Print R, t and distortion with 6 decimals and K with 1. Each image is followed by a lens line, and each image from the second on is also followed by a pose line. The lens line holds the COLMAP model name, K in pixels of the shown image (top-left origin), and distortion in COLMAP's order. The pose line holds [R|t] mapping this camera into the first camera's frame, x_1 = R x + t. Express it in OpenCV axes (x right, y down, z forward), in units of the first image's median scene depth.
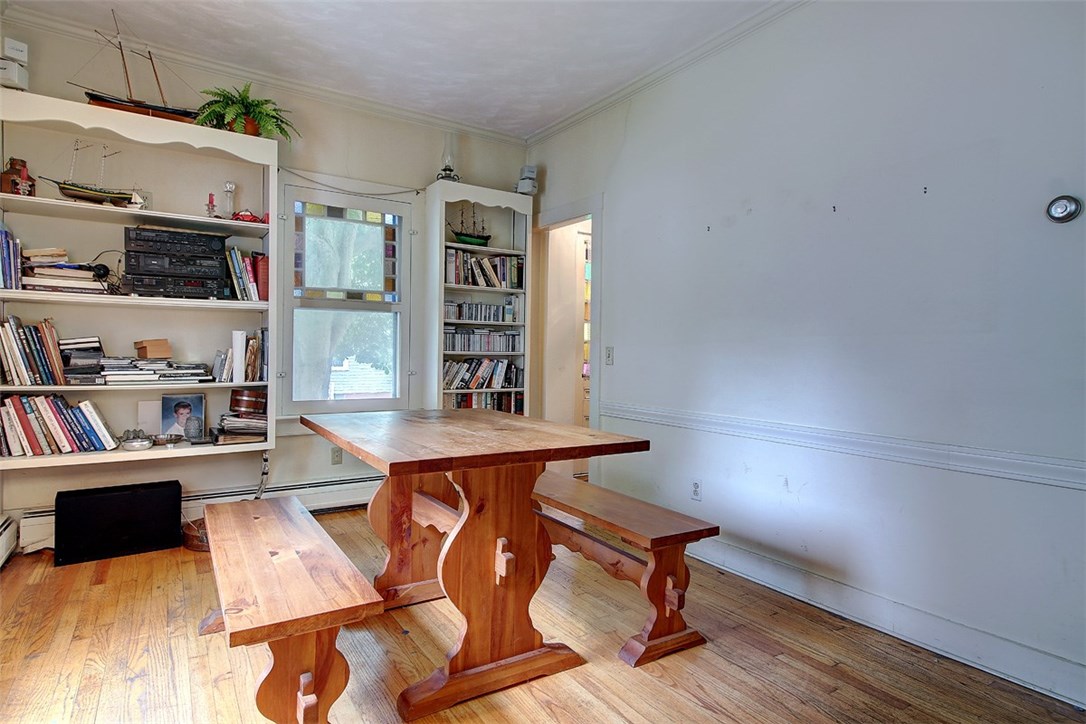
lens RADIAL K [[587.6, 0, 540.6], [0, 587.6, 355.9], [0, 0, 1]] dist [0.012749, 0.000116]
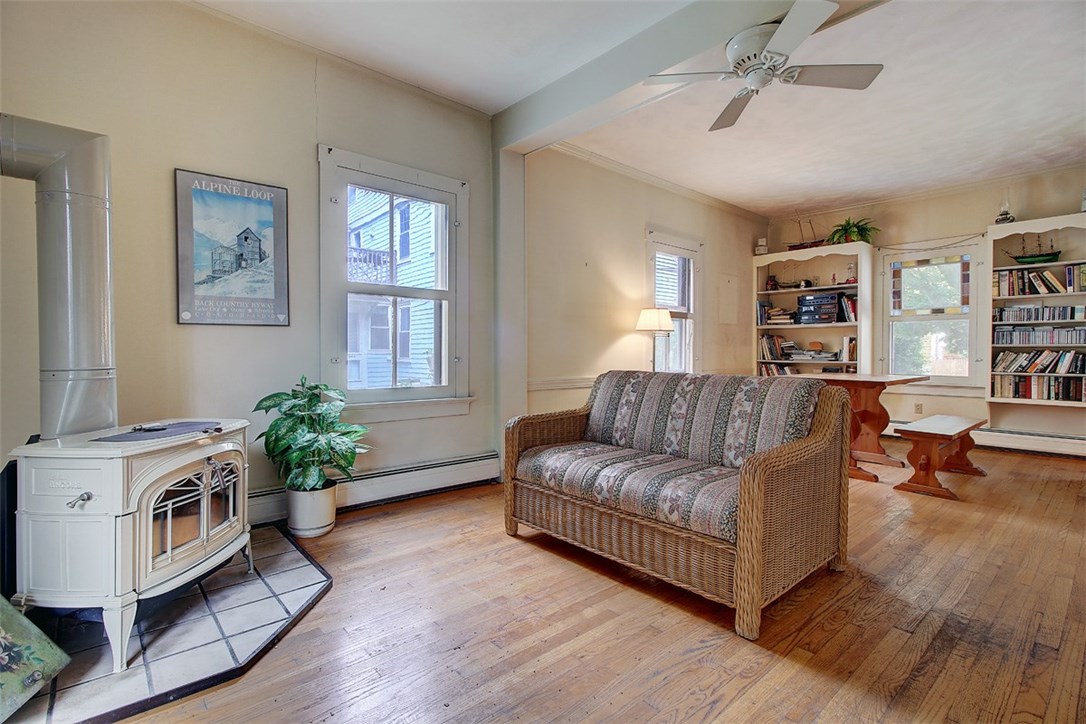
lens RADIAL K [[501.0, 0, 533.6], [0, 501.0, 357.7], [0, 0, 1]] dist [0.005497, -0.000917]
pose [[0.134634, 0.005424, -0.990881, 0.875376], [-0.004391, 0.999978, 0.004877, 0.022627], [0.990886, 0.003695, 0.134655, -0.264310]]
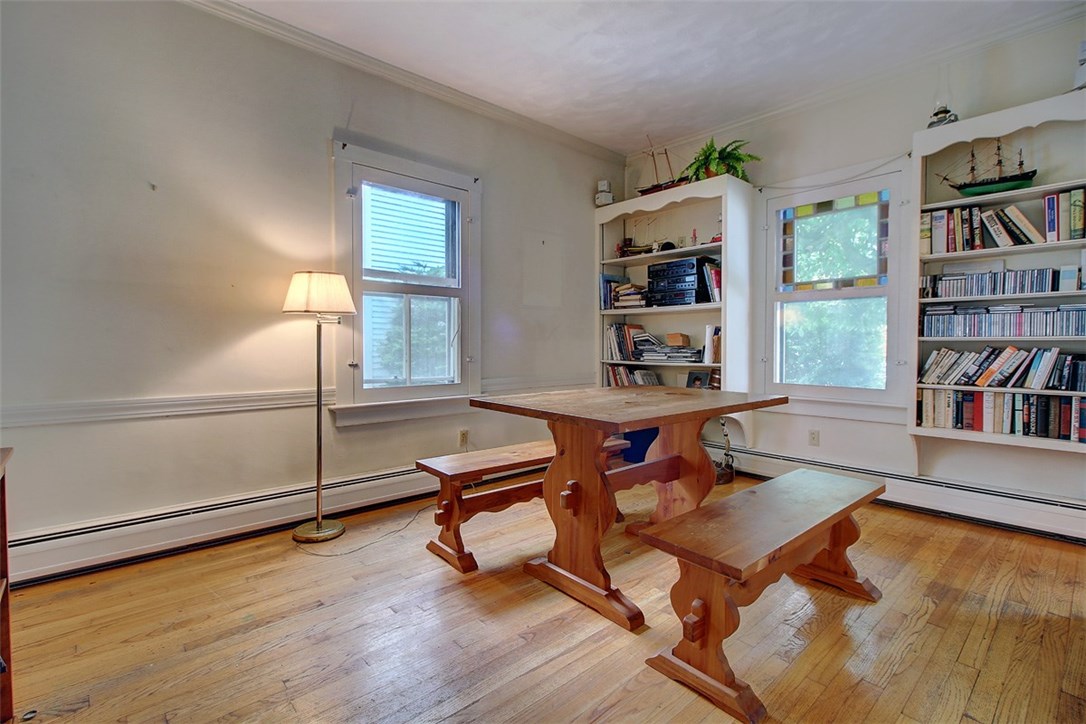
lens RADIAL K [[501.0, 0, 525.8], [0, 501.0, 357.6], [0, 0, 1]] dist [0.005497, -0.000917]
pose [[0.139129, 0.017652, -0.990117, 0.452890], [-0.003791, 0.999843, 0.017293, 0.010682], [0.990267, 0.001347, 0.139174, 0.339359]]
